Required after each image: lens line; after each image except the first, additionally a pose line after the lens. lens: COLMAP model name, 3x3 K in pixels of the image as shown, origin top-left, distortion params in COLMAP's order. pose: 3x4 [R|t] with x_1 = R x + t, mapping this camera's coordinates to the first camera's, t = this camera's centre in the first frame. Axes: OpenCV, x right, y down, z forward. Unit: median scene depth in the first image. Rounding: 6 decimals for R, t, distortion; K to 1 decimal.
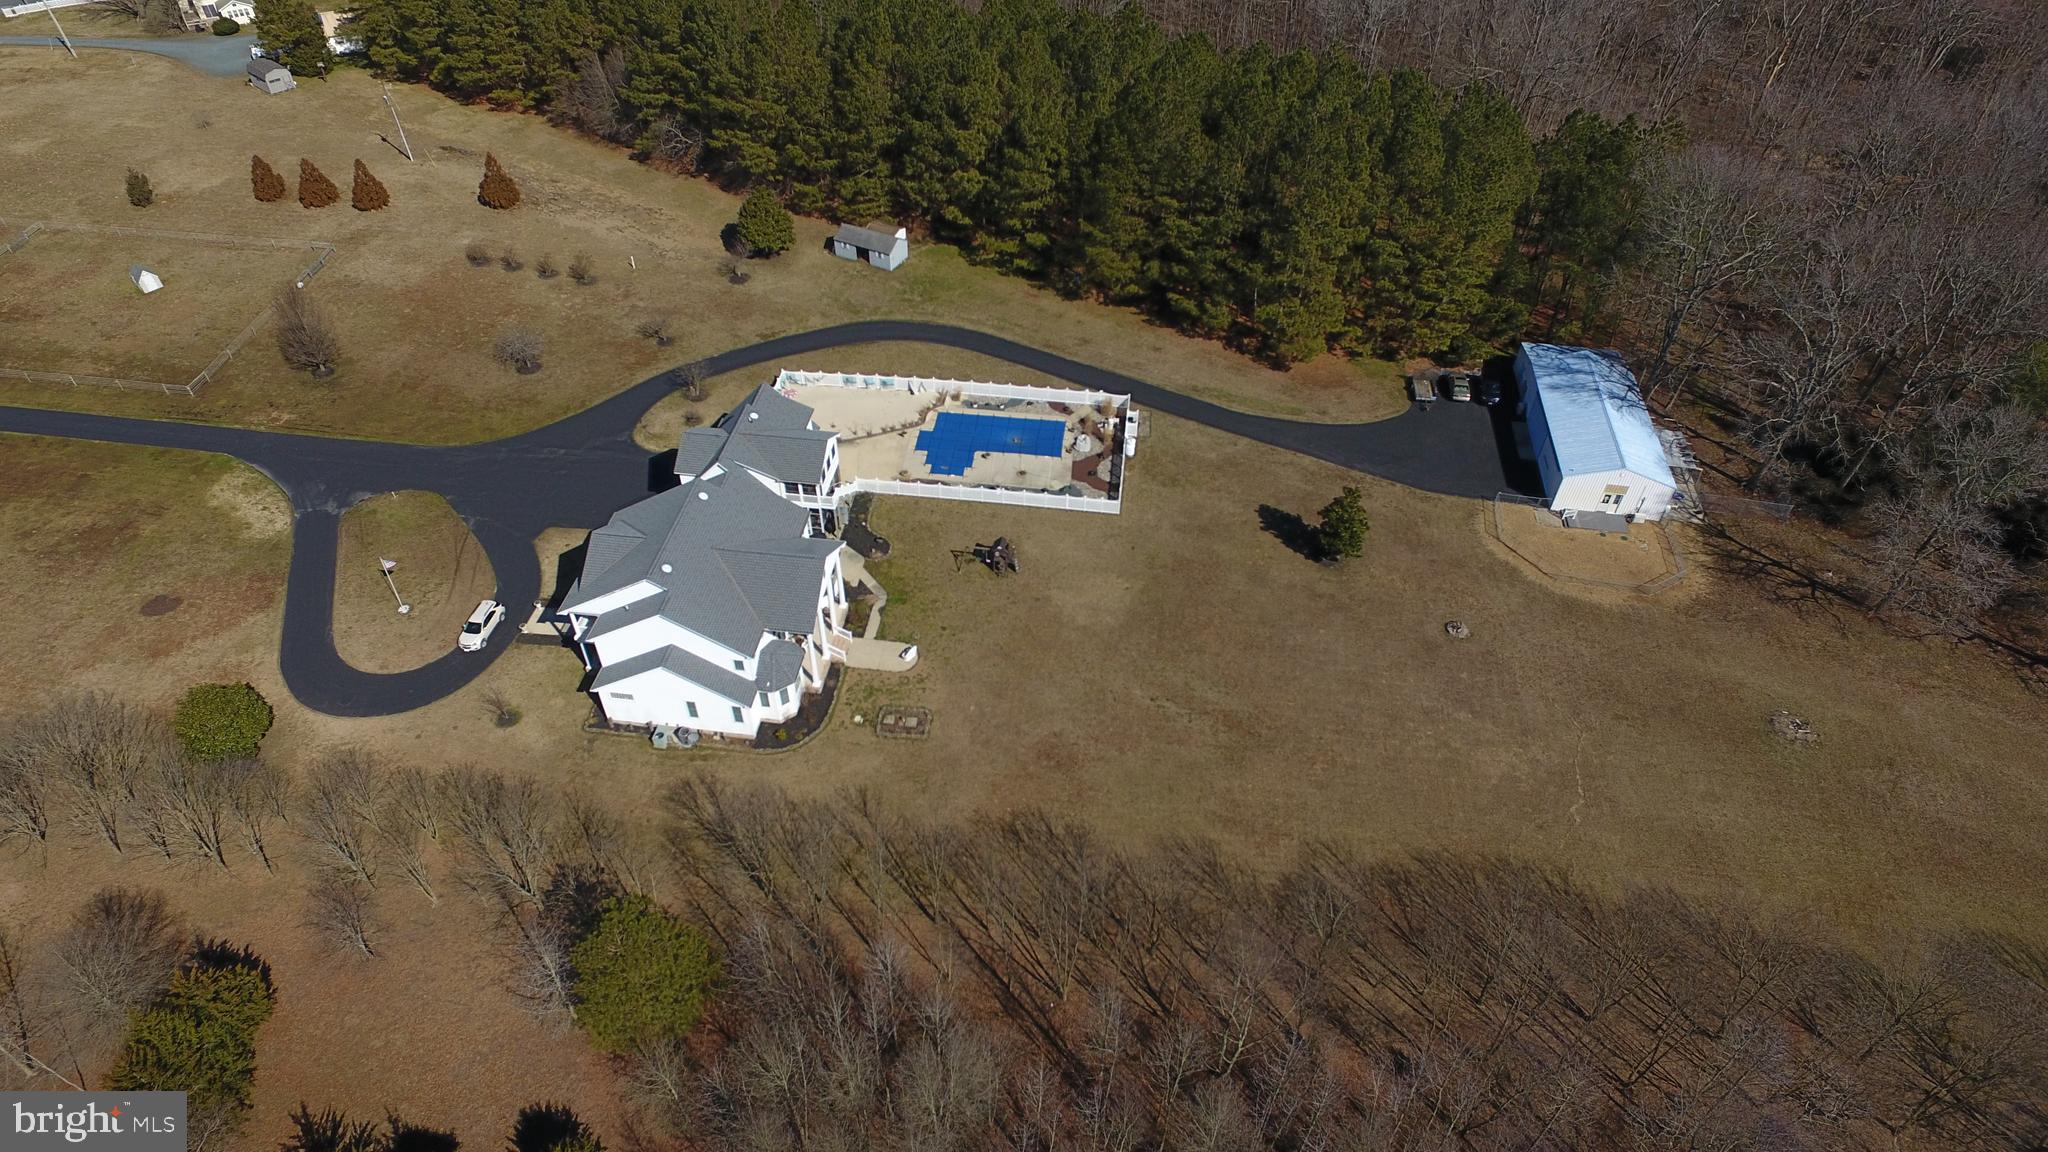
lens RADIAL K [[1187.7, 0, 1014.6], [0, 1187.7, 577.3], [0, 0, 1]] dist [-0.010643, 0.014048]
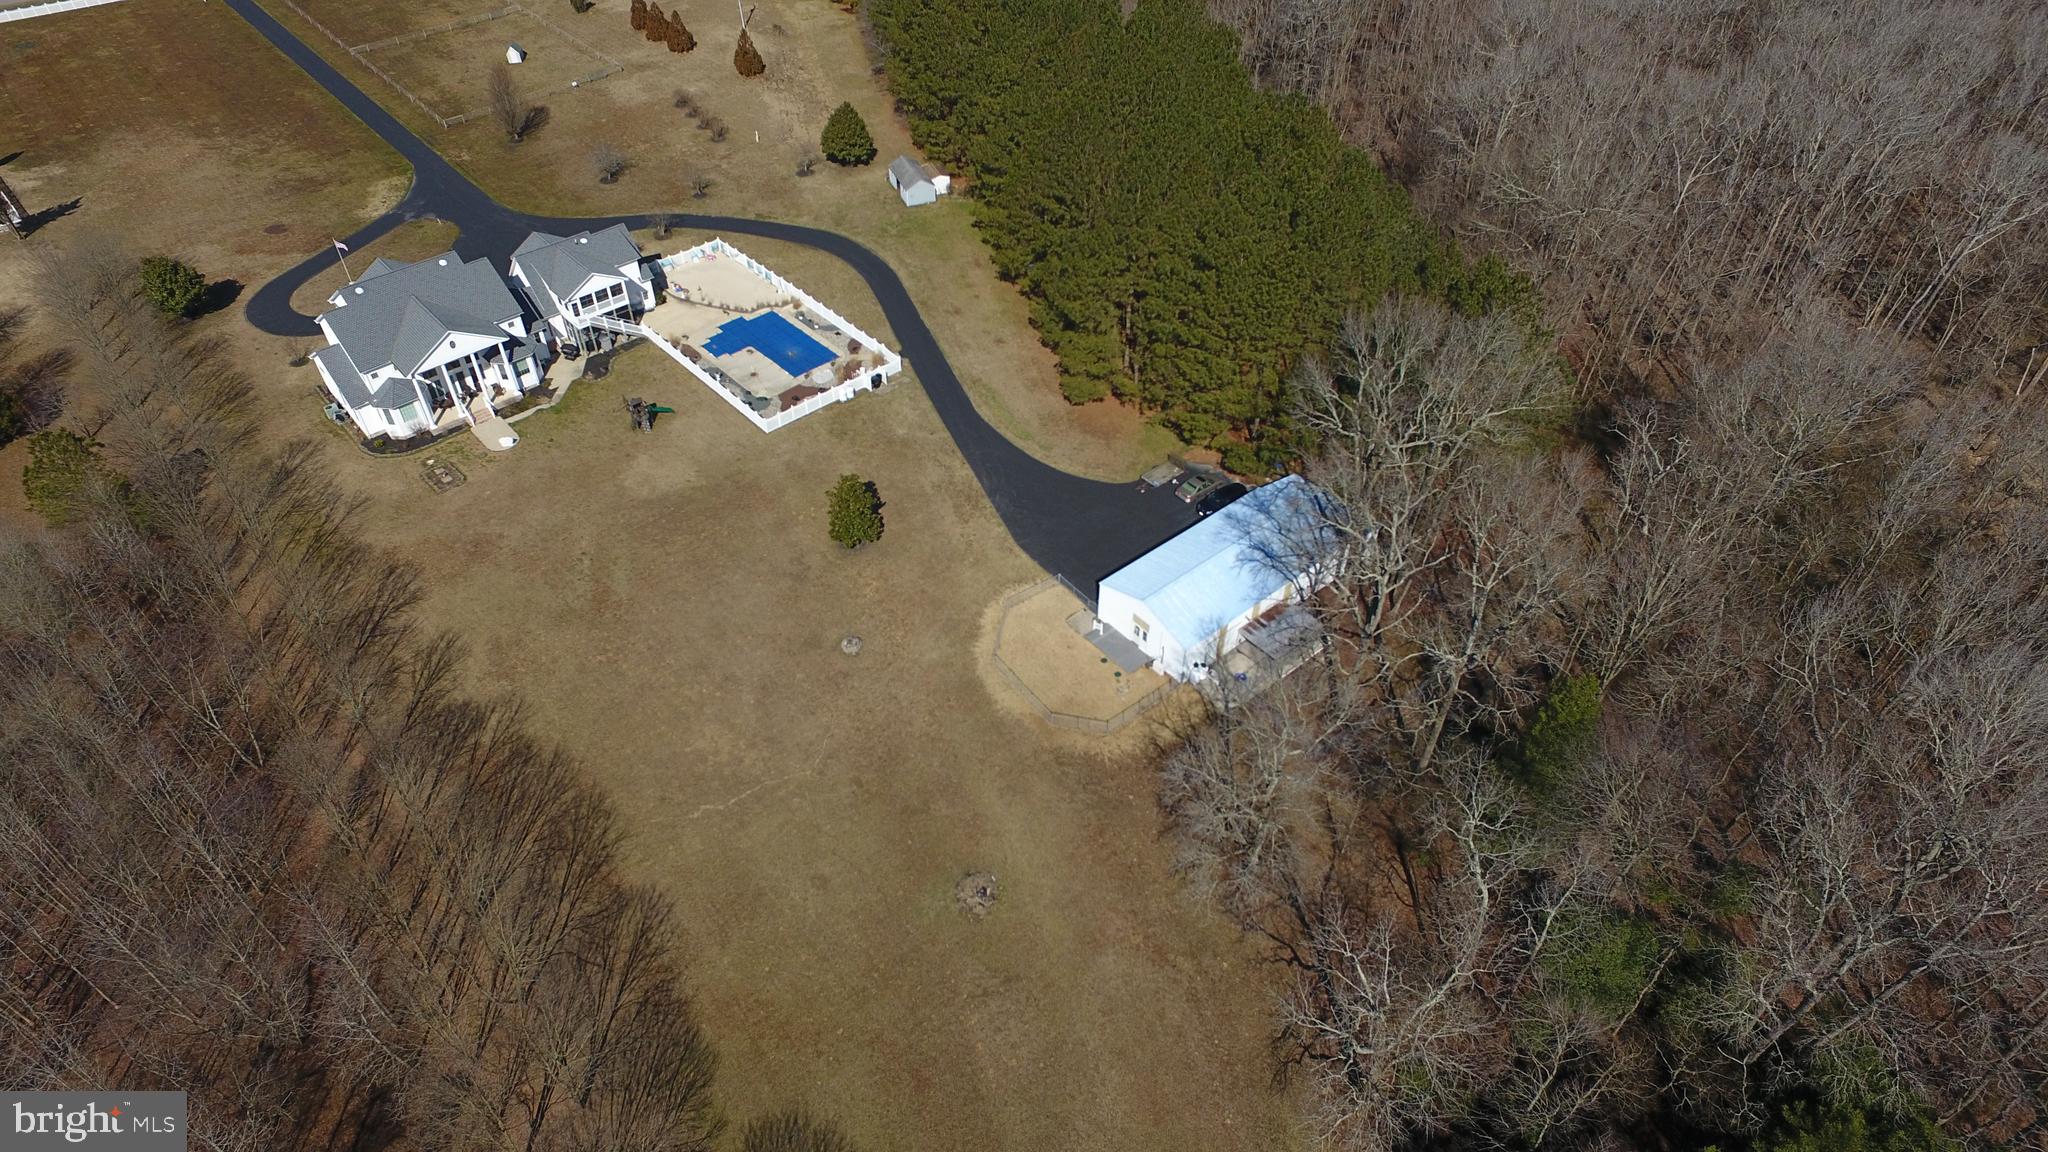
lens RADIAL K [[1187.7, 0, 1017.5], [0, 1187.7, 567.8], [0, 0, 1]] dist [-0.010643, 0.014048]
pose [[0.757775, 0.439327, -0.482461, 0.774089], [-0.445275, 0.888634, 0.109817, -0.152399], [0.476977, 0.131611, 0.869006, 0.170446]]
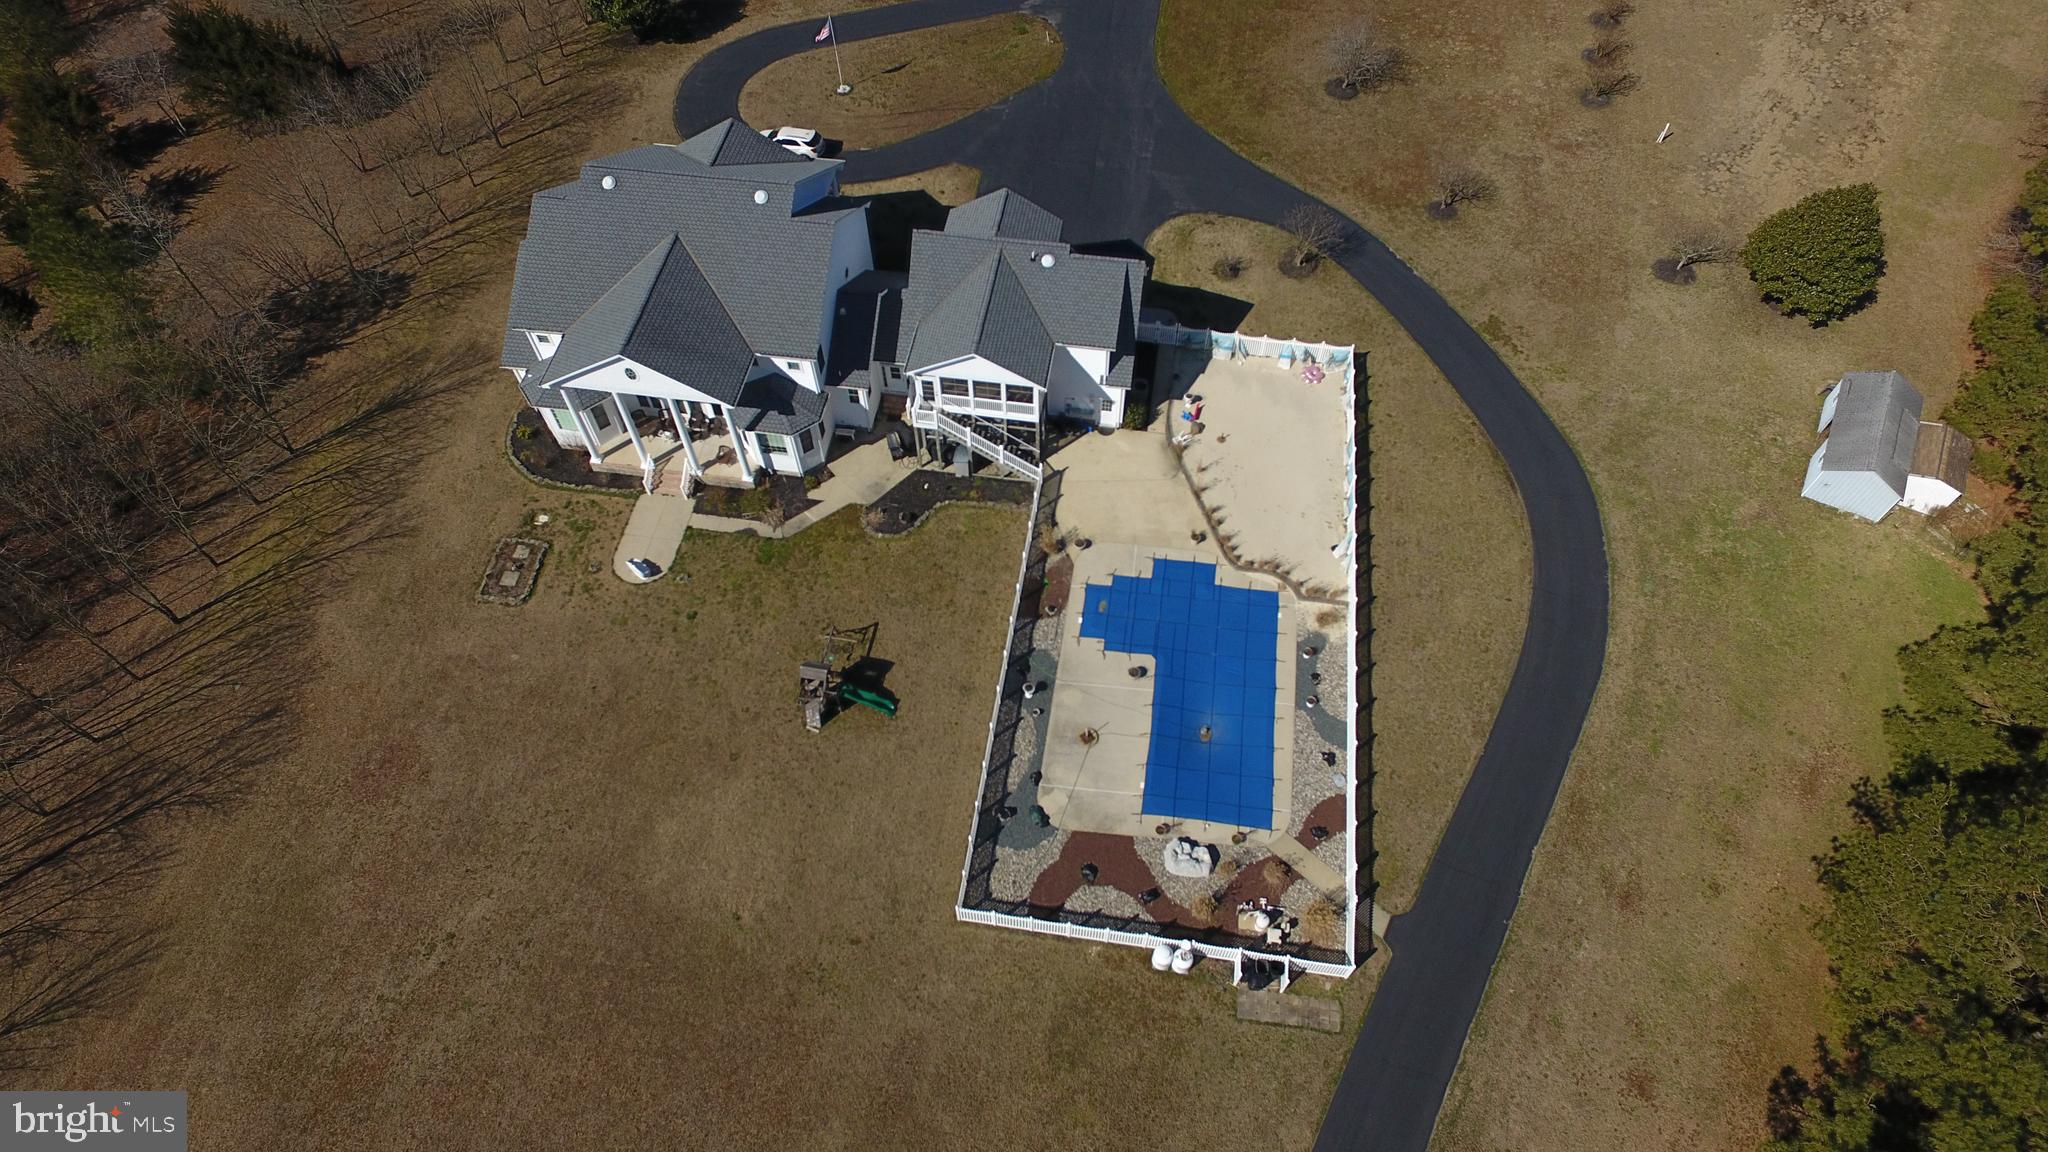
lens RADIAL K [[1187.7, 0, 1020.2], [0, 1187.7, 577.1], [0, 0, 1]] dist [-0.010643, 0.014048]
pose [[-0.027946, 0.828604, -0.559137, 0.221798], [-0.678338, 0.395129, 0.619460, -0.388960], [0.734218, 0.396595, 0.551031, 0.647737]]
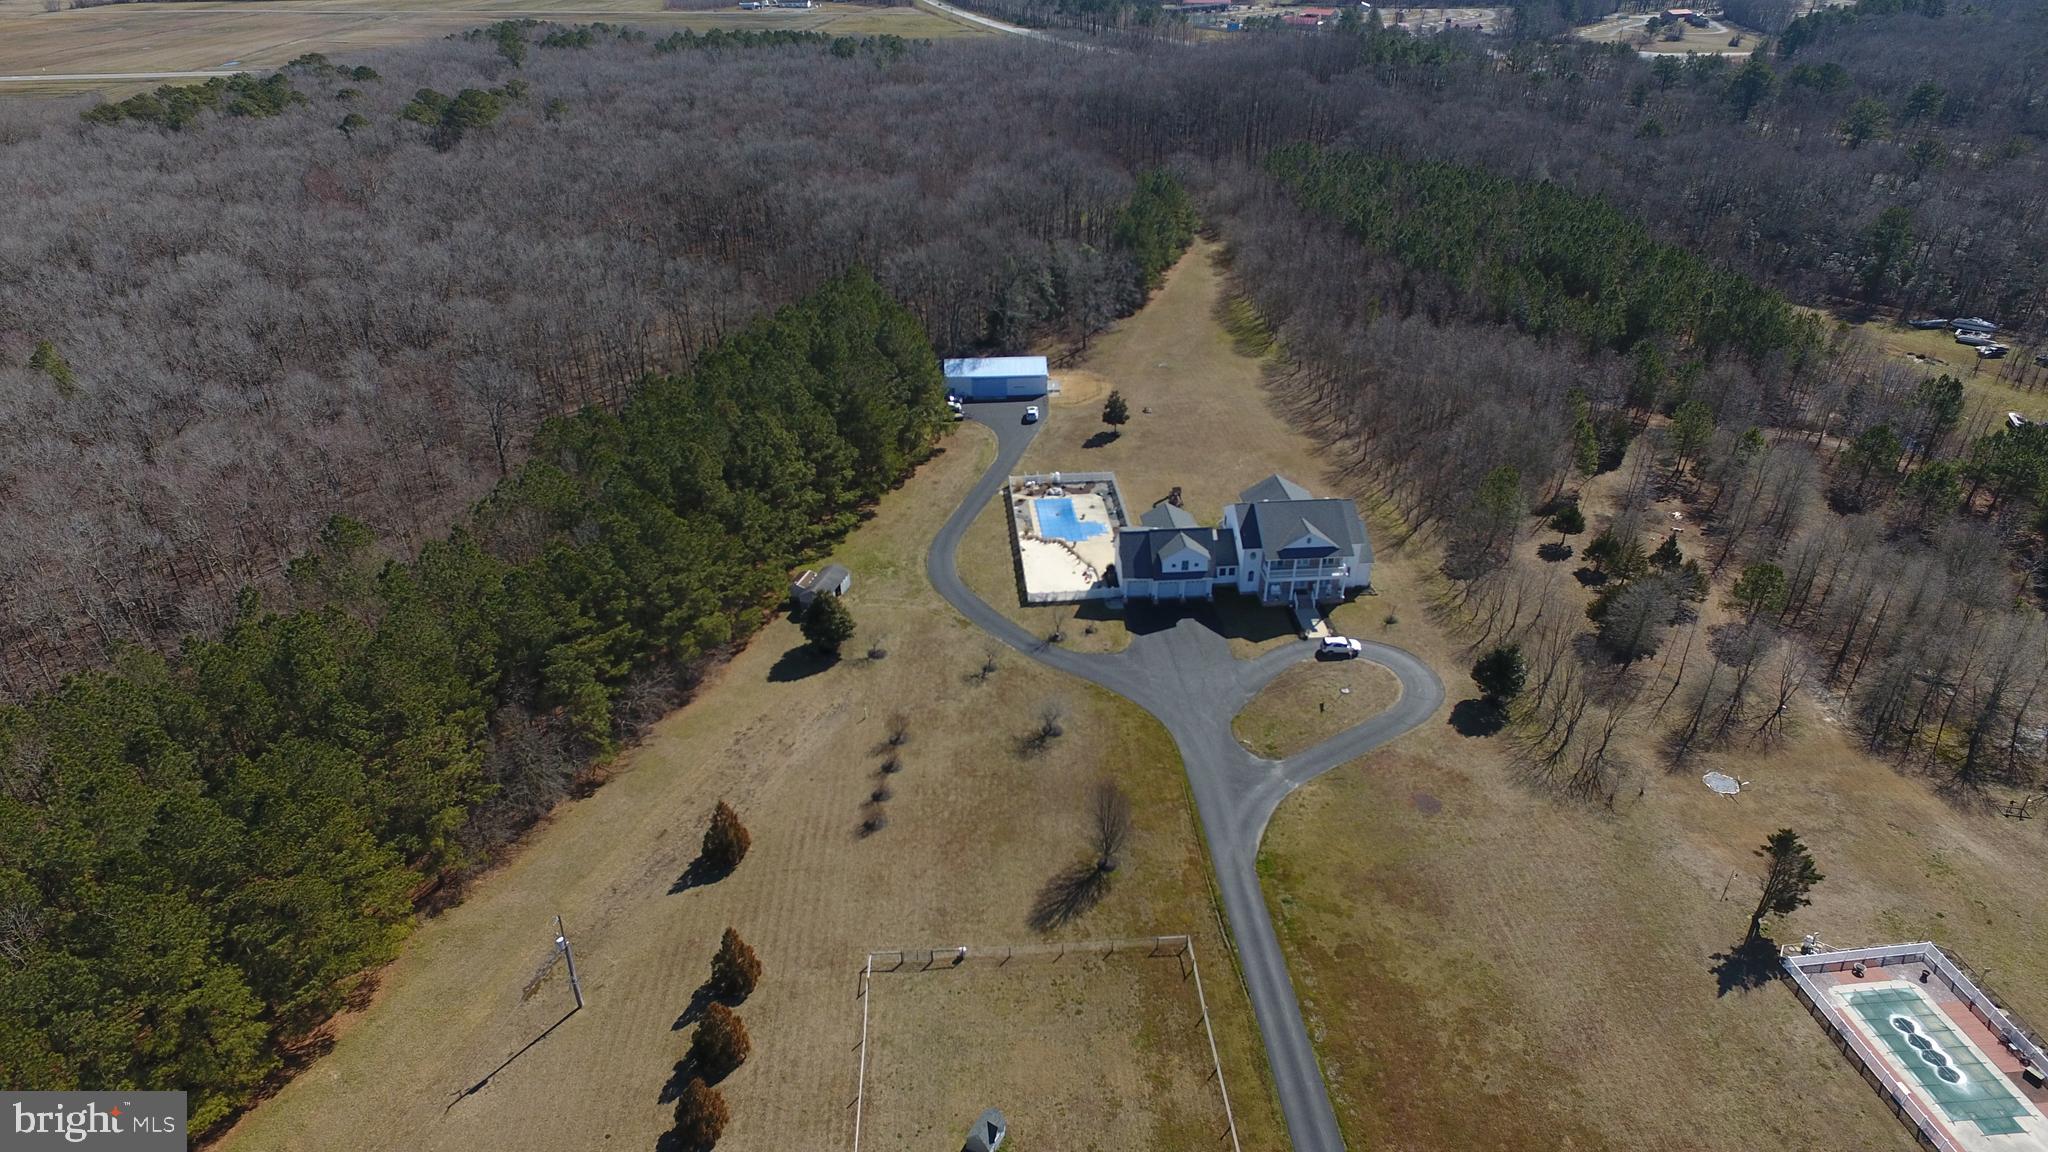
lens RADIAL K [[1187.7, 0, 1018.5], [0, 1187.7, 578.5], [0, 0, 1]] dist [-0.010643, 0.014048]
pose [[-0.203189, -0.497894, 0.843099, -1.338794], [0.678757, 0.548967, 0.487776, -0.860283], [-0.705694, 0.671370, 0.226405, 0.737077]]
